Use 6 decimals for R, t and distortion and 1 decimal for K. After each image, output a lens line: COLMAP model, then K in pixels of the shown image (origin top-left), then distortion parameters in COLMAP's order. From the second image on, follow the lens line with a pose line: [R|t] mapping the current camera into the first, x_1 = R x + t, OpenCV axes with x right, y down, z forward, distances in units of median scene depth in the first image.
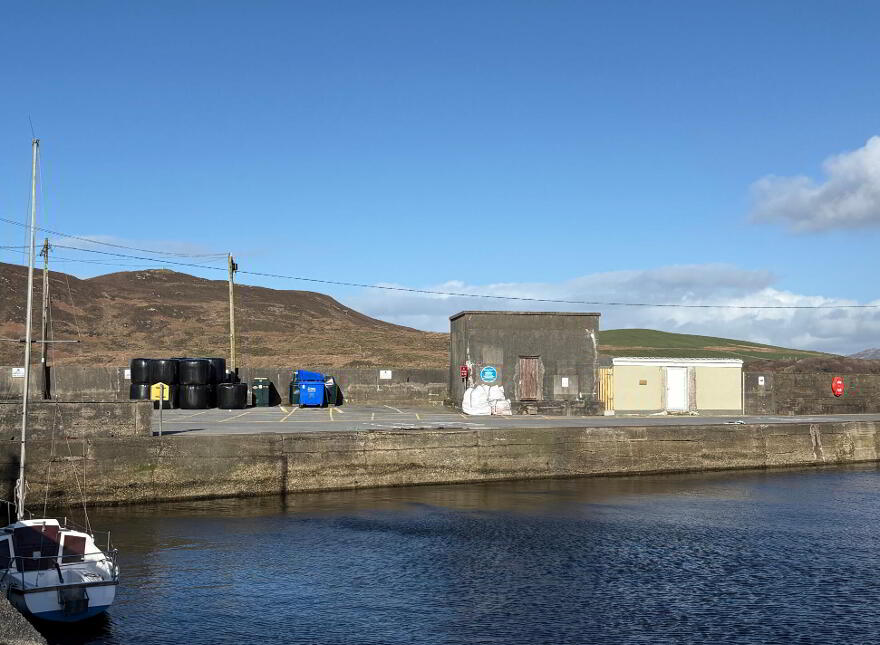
lens RADIAL K [[1152.9, 0, 440.0], [0, 1152.9, 322.5], [0, 0, 1]] dist [0.237040, -0.909483]
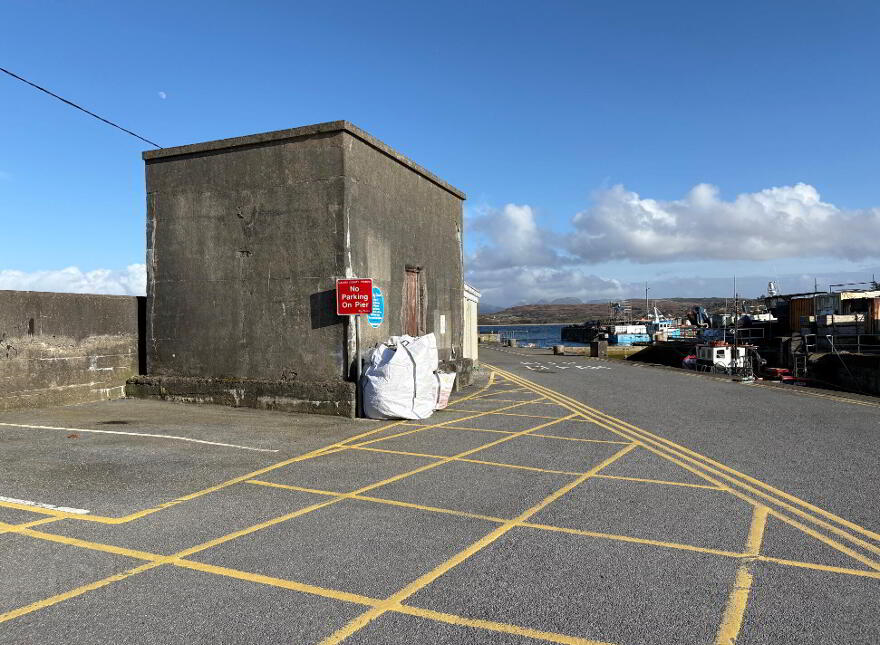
lens RADIAL K [[659.9, 0, 438.7], [0, 659.9, 328.5], [0, 0, 1]] dist [0.036491, -0.005641]
pose [[0.492868, -0.019003, 0.869896, -0.138356], [-0.025974, 0.998995, 0.036540, 0.043633], [-0.869716, -0.040604, 0.491879, 0.874159]]
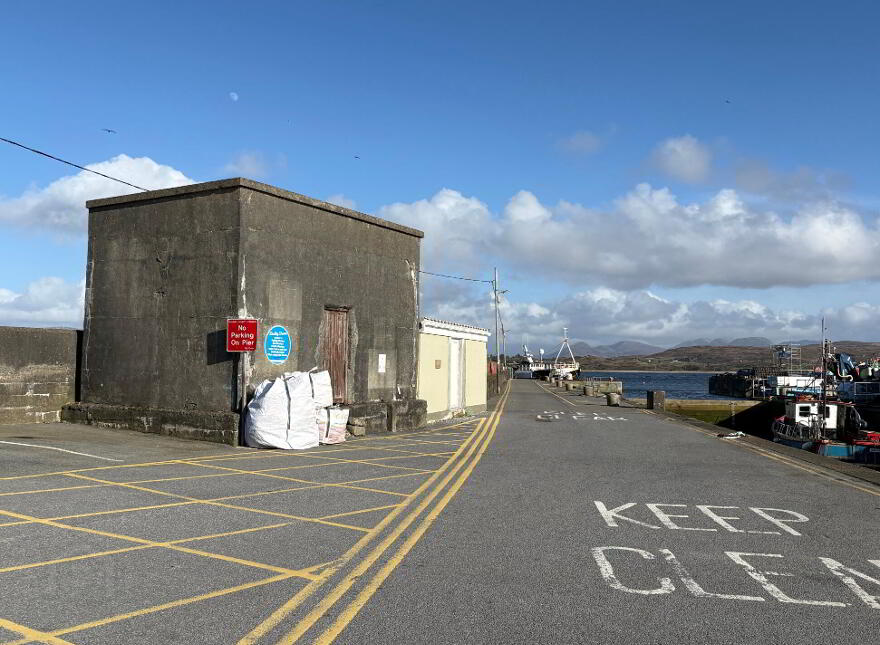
lens RADIAL K [[833.6, 0, 440.0], [0, 833.6, 322.5], [0, 0, 1]] dist [0.113916, -0.235040]
pose [[0.627573, 0.042512, 0.777396, -0.152956], [-0.048731, 0.998695, -0.015274, 0.038856], [-0.777031, -0.028298, 0.628826, 0.769342]]
